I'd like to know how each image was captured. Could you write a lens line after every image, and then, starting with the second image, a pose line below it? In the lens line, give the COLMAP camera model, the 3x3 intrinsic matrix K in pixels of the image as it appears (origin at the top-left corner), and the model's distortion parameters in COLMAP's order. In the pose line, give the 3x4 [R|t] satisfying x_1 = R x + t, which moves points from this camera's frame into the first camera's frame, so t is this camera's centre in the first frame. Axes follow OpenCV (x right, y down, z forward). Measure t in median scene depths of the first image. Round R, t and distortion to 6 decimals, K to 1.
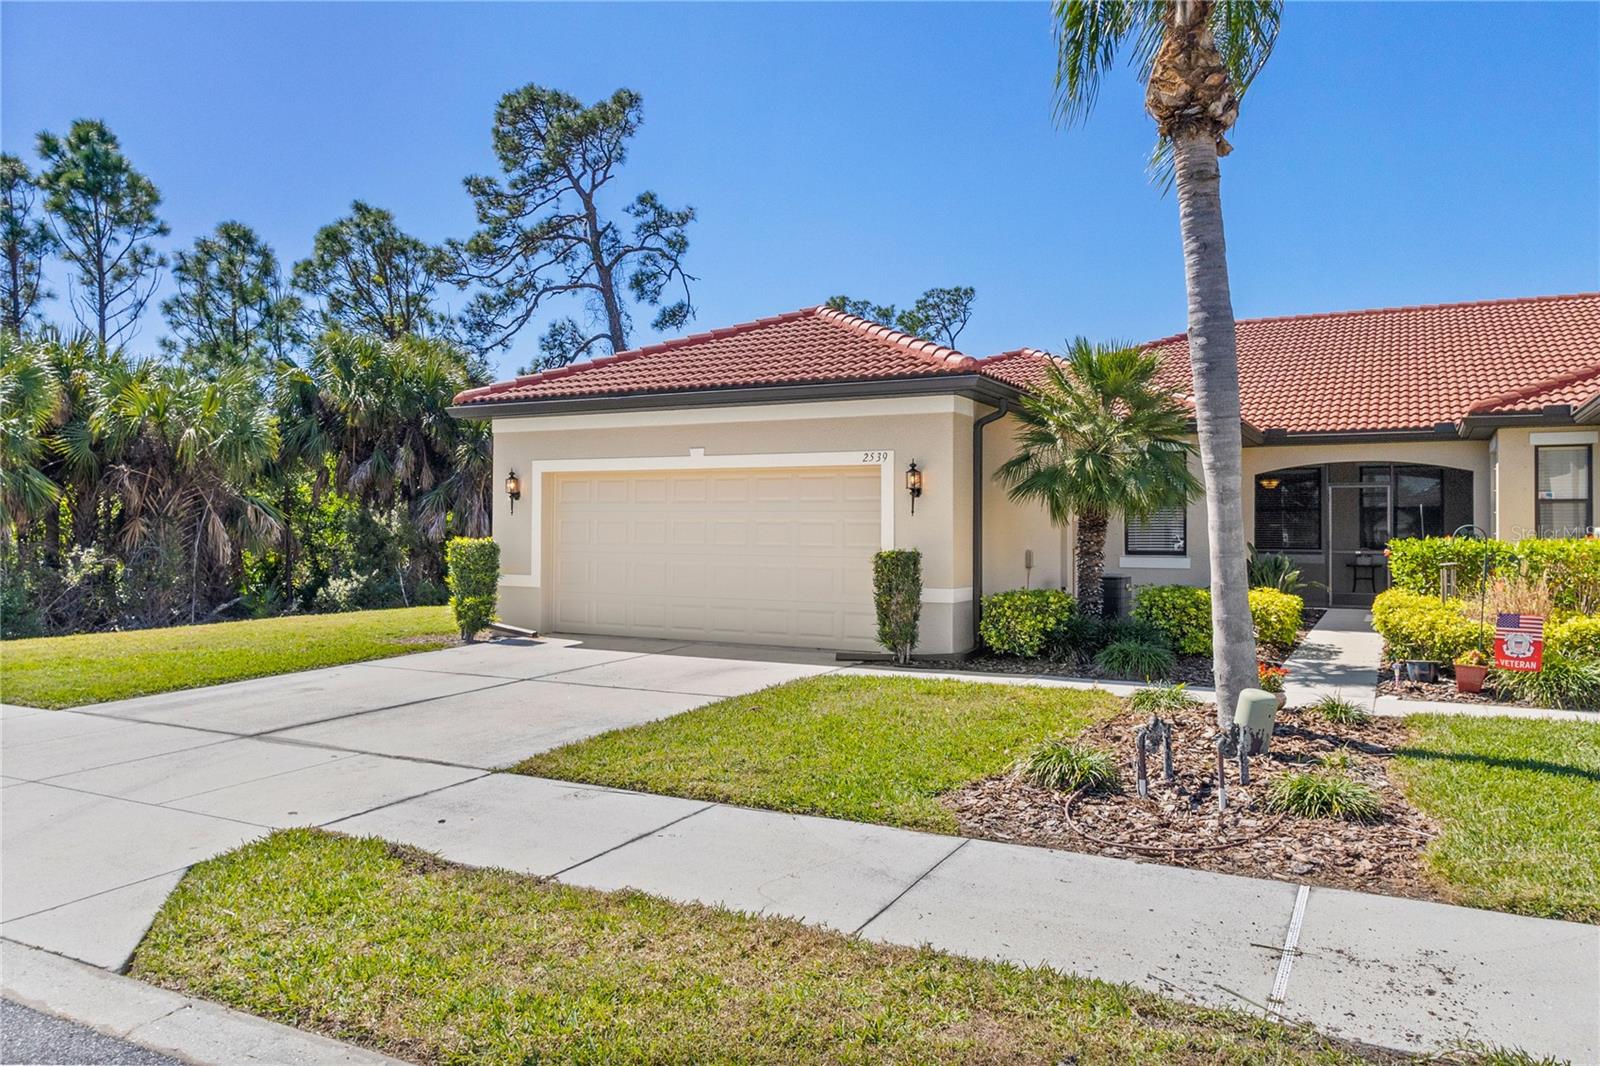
lens RADIAL K [[1170.0, 0, 807.8], [0, 1170.0, 519.4], [0, 0, 1]] dist [0.011129, -0.014943]
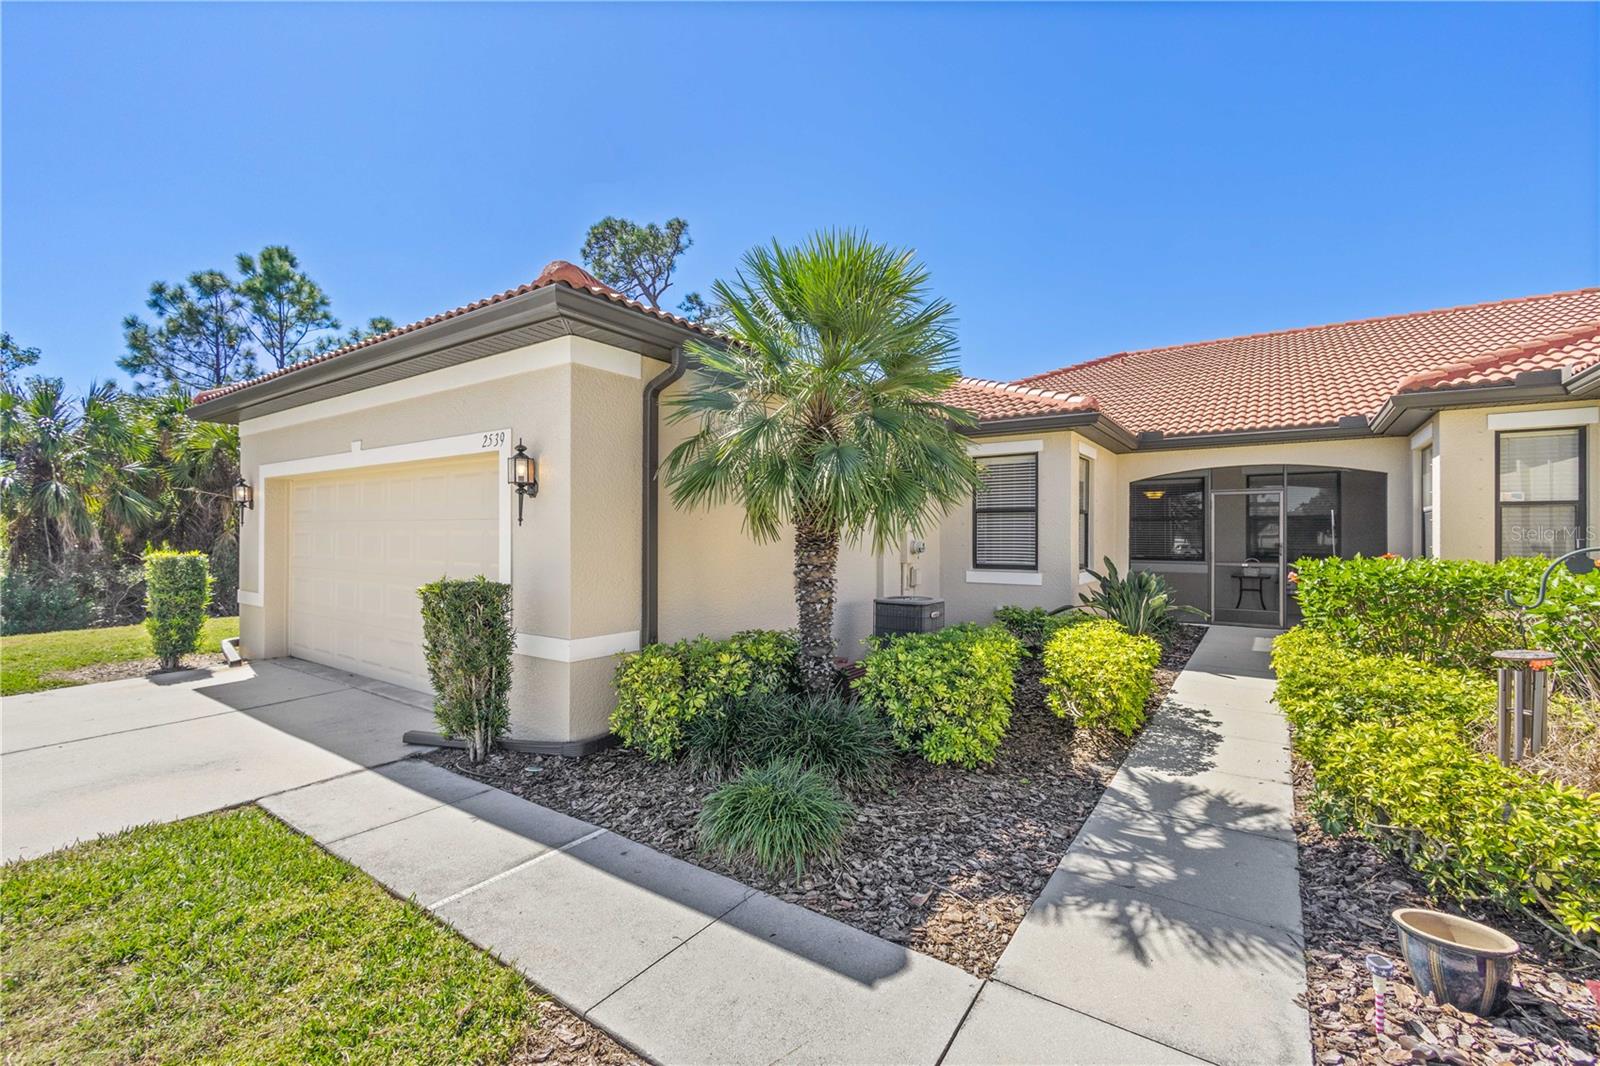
lens RADIAL K [[683.4, 0, 809.9], [0, 683.4, 533.2], [0, 0, 1]] dist [-0.006451, 0.001476]
pose [[0.992178, -0.000676, -0.124826, 0.195514], [0.001442, 0.999981, 0.006049, -0.000521], [0.124820, -0.006182, 0.992160, 0.421796]]
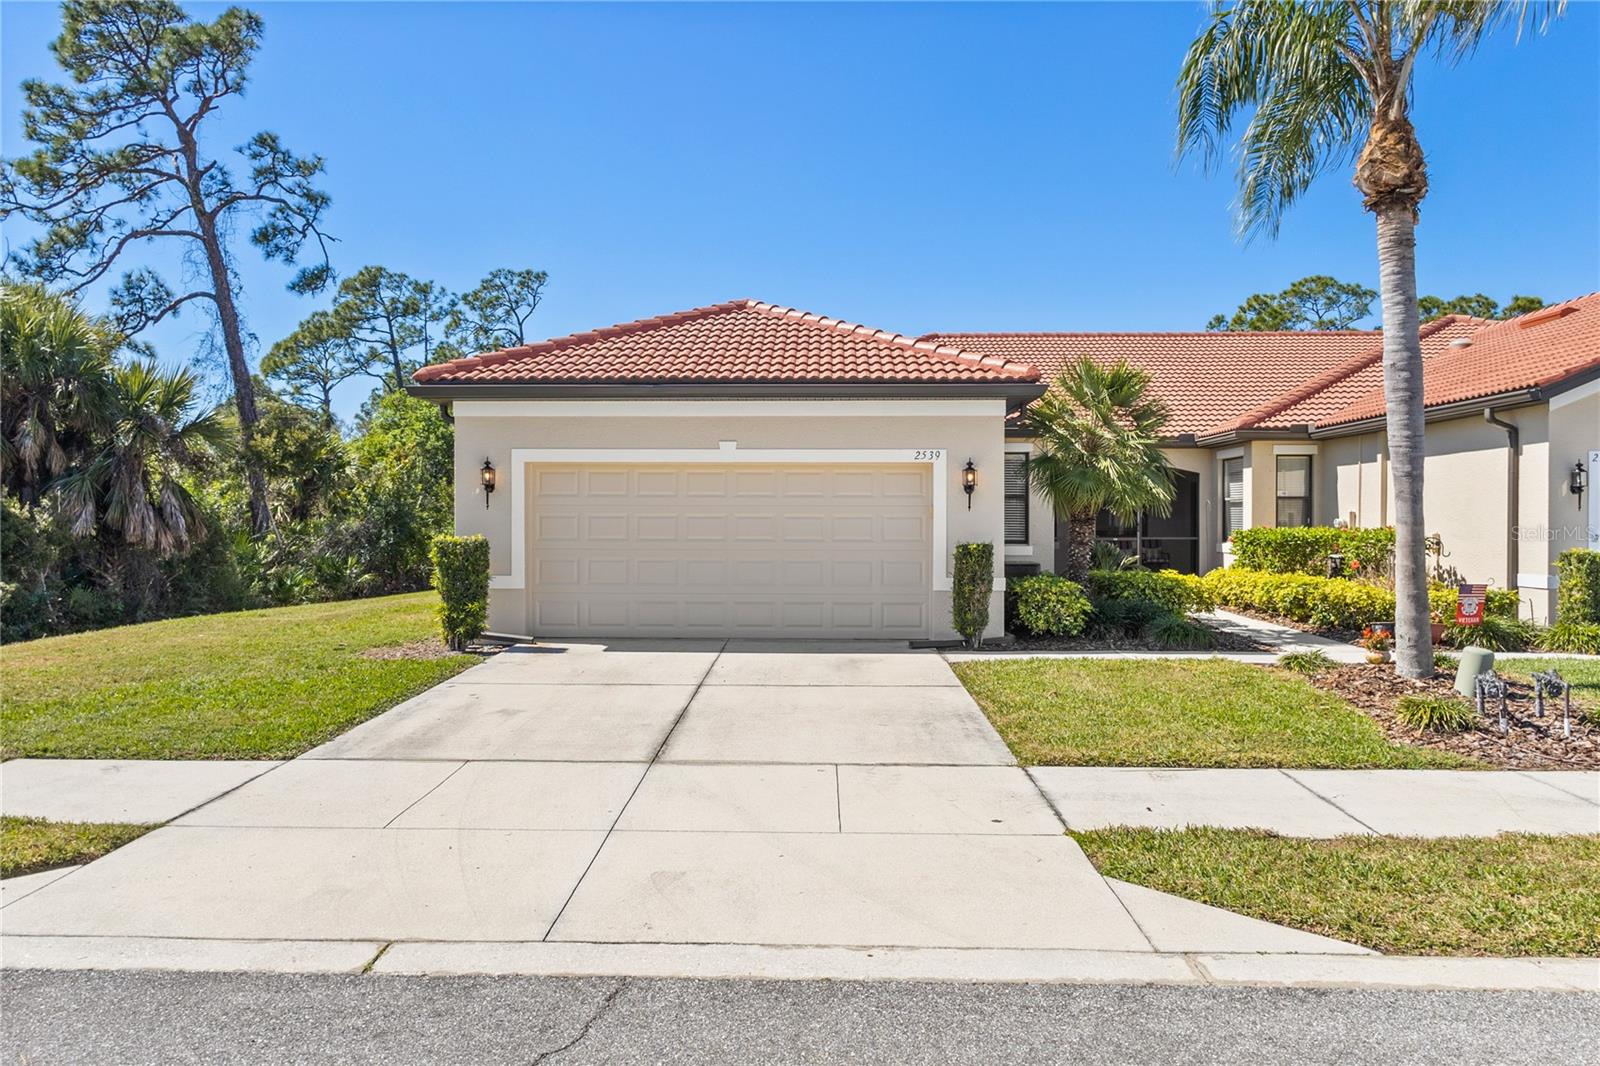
lens RADIAL K [[1170.0, 0, 813.5], [0, 1170.0, 544.3], [0, 0, 1]] dist [0.011129, -0.014943]
pose [[0.889872, -0.014097, 0.455992, -0.348046], [-0.000195, 0.999511, 0.031282, -0.004004], [-0.456210, -0.027926, 0.889434, 0.070050]]
